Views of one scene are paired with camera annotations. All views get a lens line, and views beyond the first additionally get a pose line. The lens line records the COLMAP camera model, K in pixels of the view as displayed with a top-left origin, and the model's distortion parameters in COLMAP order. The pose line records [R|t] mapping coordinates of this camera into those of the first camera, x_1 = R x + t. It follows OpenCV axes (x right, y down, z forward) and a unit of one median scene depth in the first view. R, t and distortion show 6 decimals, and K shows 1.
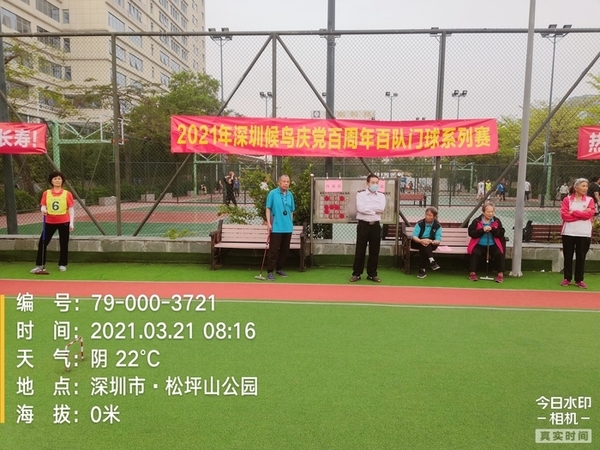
lens RADIAL K [[454.0, 0, 300.8], [0, 454.0, 199.2], [0, 0, 1]] dist [0.005326, 0.005088]
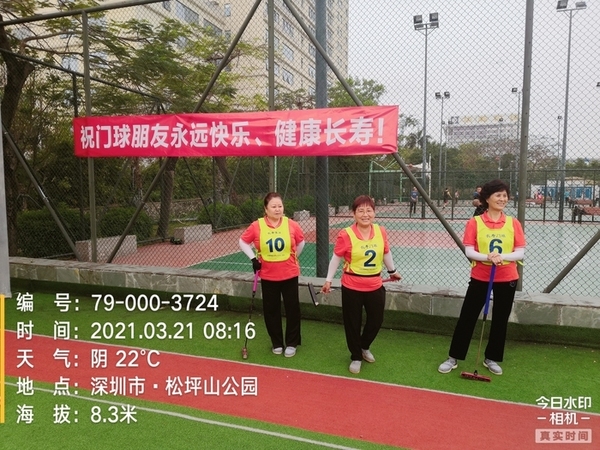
lens RADIAL K [[433.7, 0, 300.0], [0, 433.7, 225.0], [0, 0, 1]] dist [0.038808, -0.000633]
pose [[0.961722, 0.017057, -0.273496, -0.609622], [-0.006677, 0.999223, 0.038838, -0.028503], [0.273946, -0.035525, 0.961089, 0.444502]]
